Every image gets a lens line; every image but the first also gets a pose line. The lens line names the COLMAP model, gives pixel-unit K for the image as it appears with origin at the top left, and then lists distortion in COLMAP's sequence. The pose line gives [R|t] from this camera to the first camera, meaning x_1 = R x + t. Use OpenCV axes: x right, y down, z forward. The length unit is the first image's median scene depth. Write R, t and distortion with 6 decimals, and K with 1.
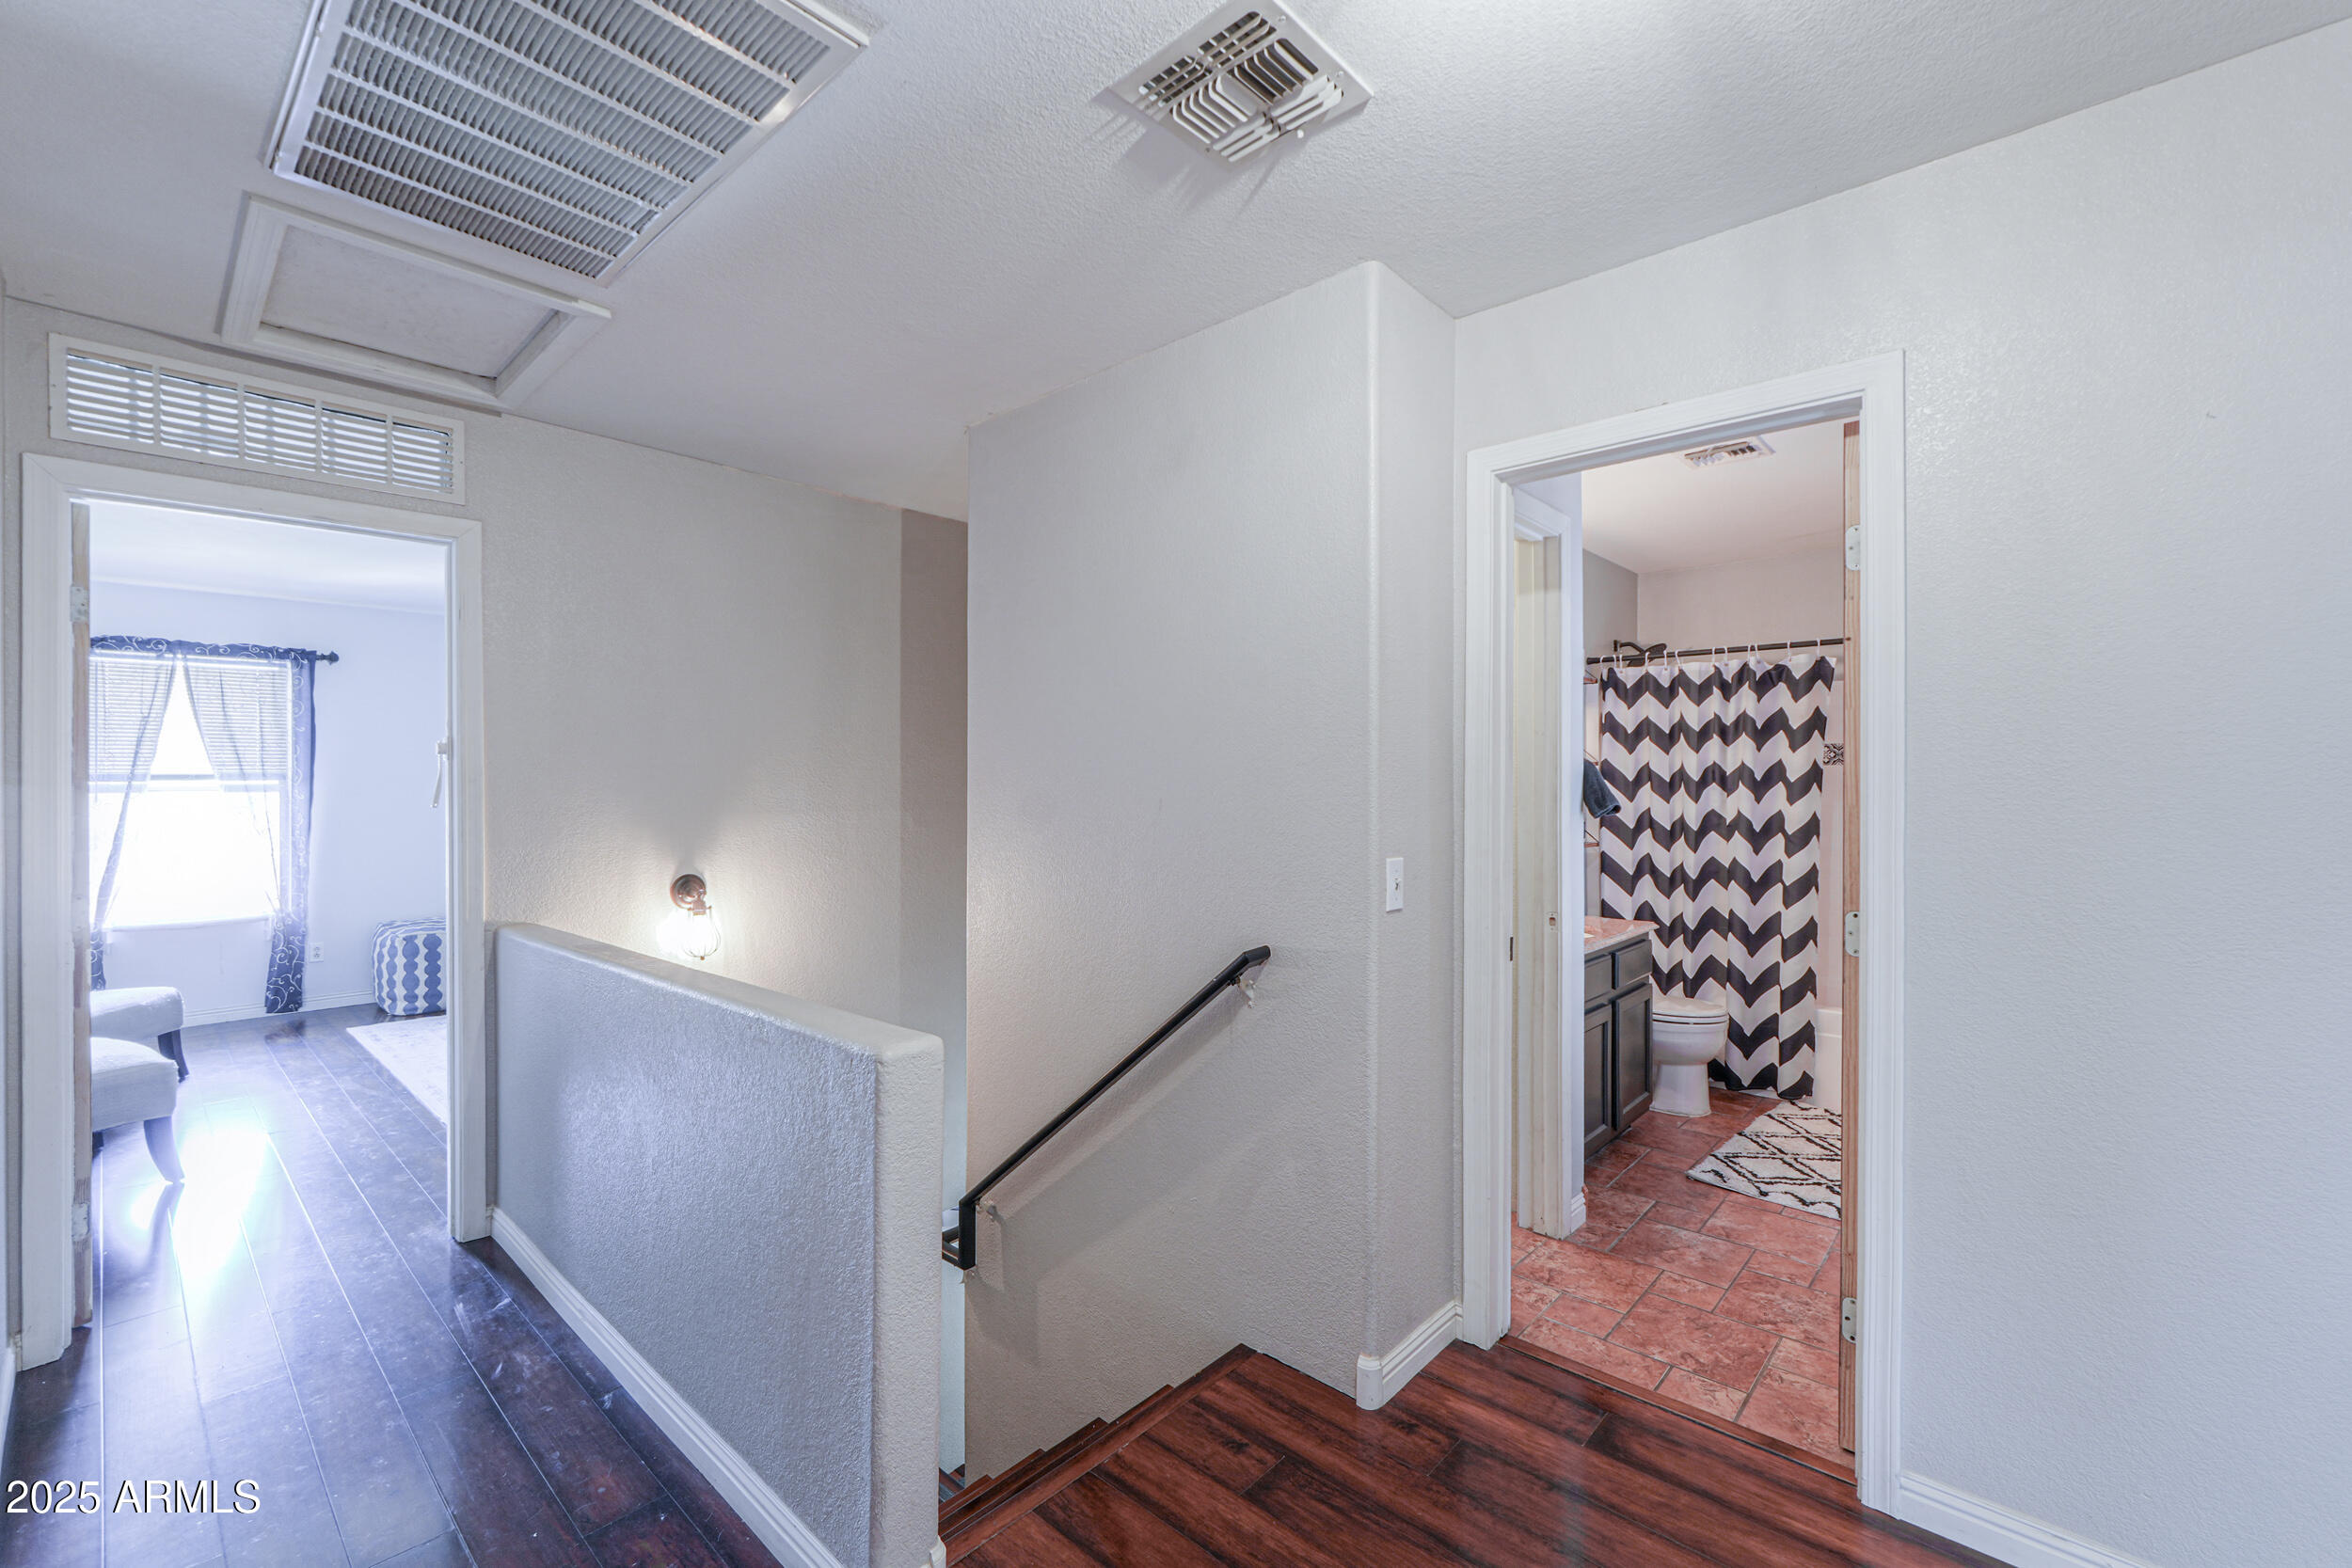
lens RADIAL K [[992.1, 0, 1161.4], [0, 992.1, 800.3], [0, 0, 1]] dist [0.001316, -0.000383]
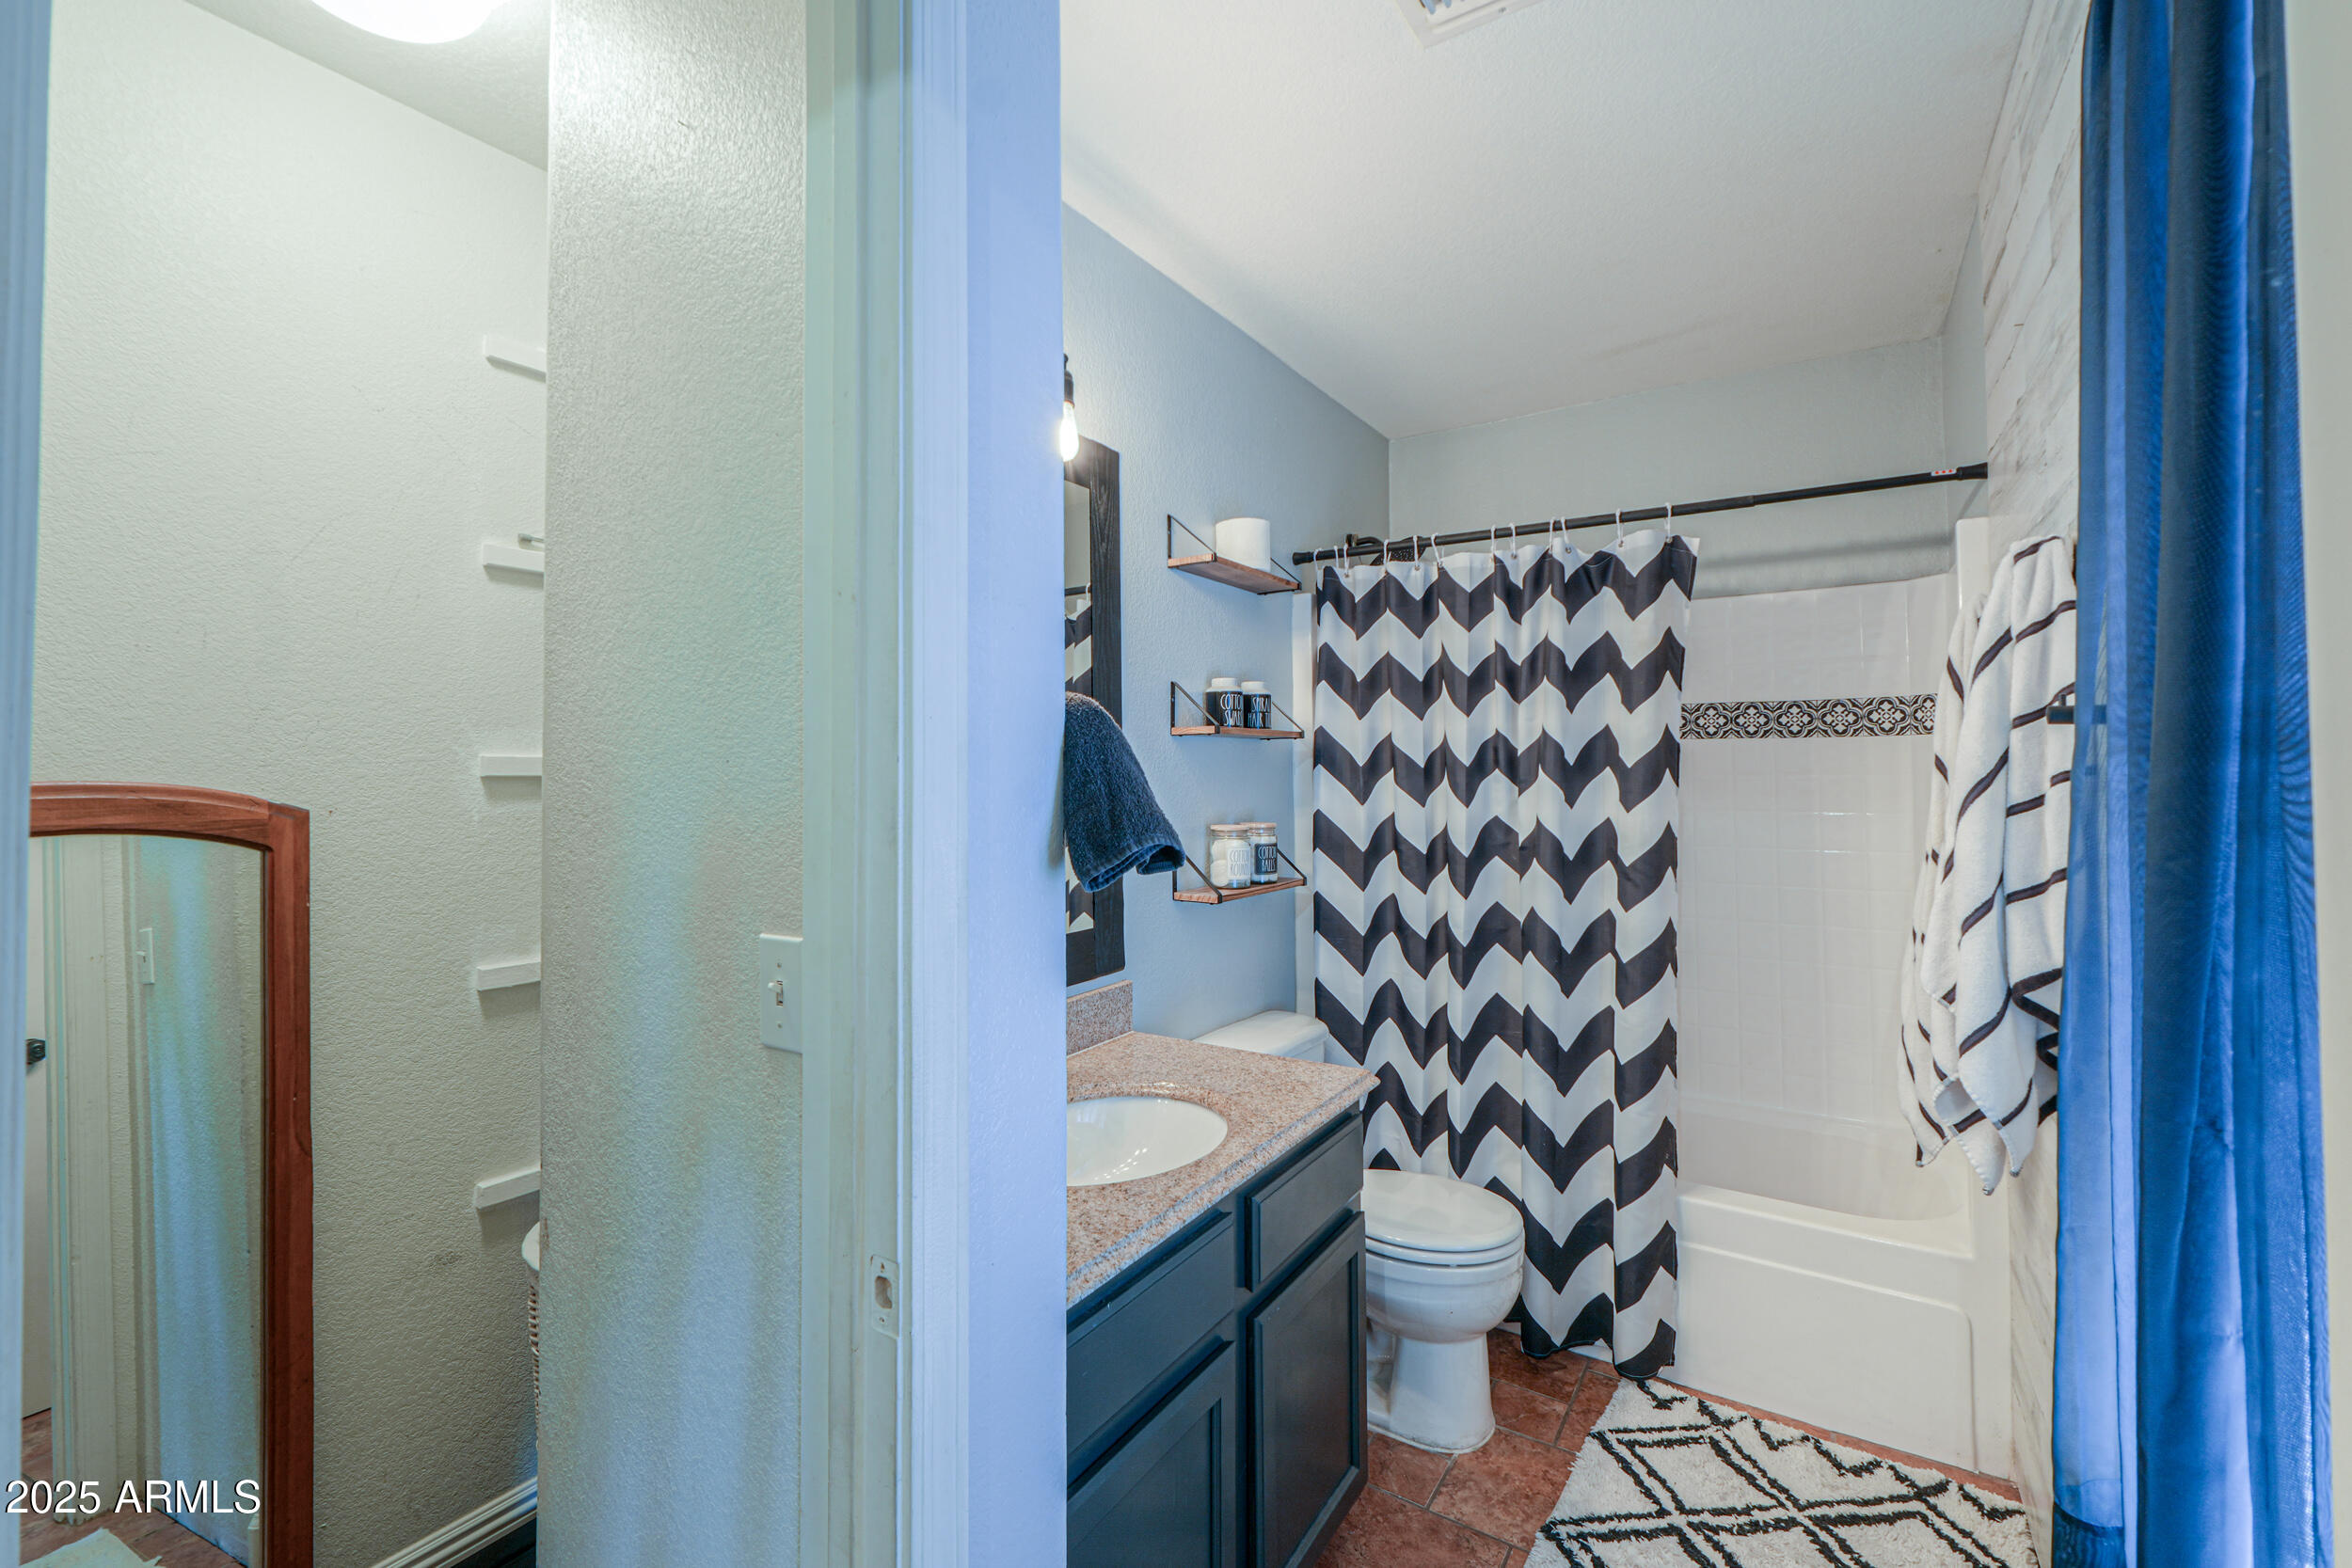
lens RADIAL K [[992.1, 0, 1185.7], [0, 992.1, 768.9], [0, 0, 1]] dist [0.001316, -0.000383]
pose [[0.984361, -0.004869, 0.176094, 0.293715], [0.007875, 0.999835, -0.016378, -0.010429], [-0.175985, 0.017508, 0.984237, 0.495000]]
